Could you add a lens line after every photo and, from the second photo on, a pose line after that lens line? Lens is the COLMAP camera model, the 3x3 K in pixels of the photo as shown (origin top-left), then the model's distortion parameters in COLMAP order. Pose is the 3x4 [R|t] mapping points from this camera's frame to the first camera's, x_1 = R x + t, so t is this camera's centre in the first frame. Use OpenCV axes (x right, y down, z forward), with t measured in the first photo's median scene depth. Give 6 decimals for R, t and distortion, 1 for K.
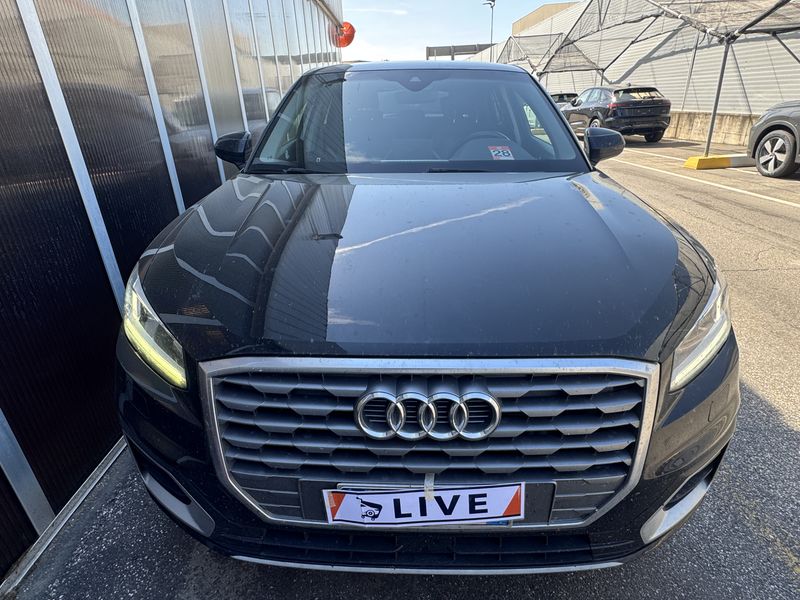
lens RADIAL K [[447.6, 0, 396.7], [0, 447.6, 296.2], [0, 0, 1]] dist [0.000845, -0.002402]
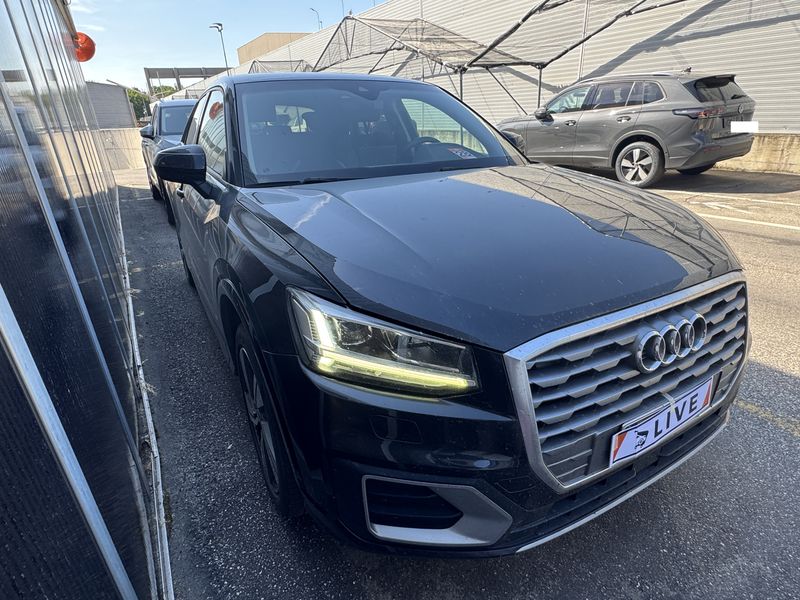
lens RADIAL K [[447.6, 0, 394.4], [0, 447.6, 301.7], [0, 0, 1]] dist [0.000845, -0.002402]
pose [[0.856099, -0.202891, 0.475320, -0.153351], [0.220198, 0.975256, 0.019690, -0.004757], [-0.467554, 0.087808, 0.879593, 0.034634]]
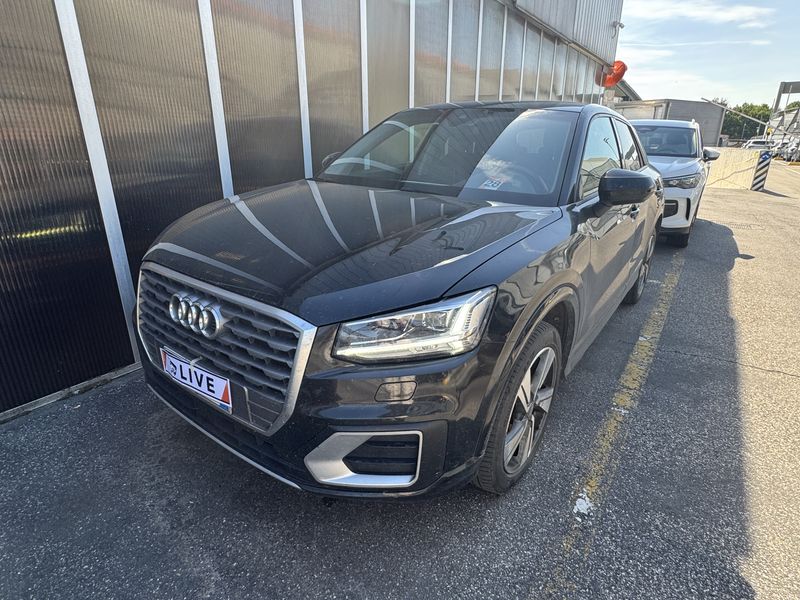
lens RADIAL K [[447.6, 0, 397.1], [0, 447.6, 304.0], [0, 0, 1]] dist [0.000845, -0.002402]
pose [[0.807891, 0.233015, -0.541310, 0.202207], [-0.264501, 0.964172, 0.020282, 0.000153], [0.526642, 0.126792, 0.840578, 0.003407]]
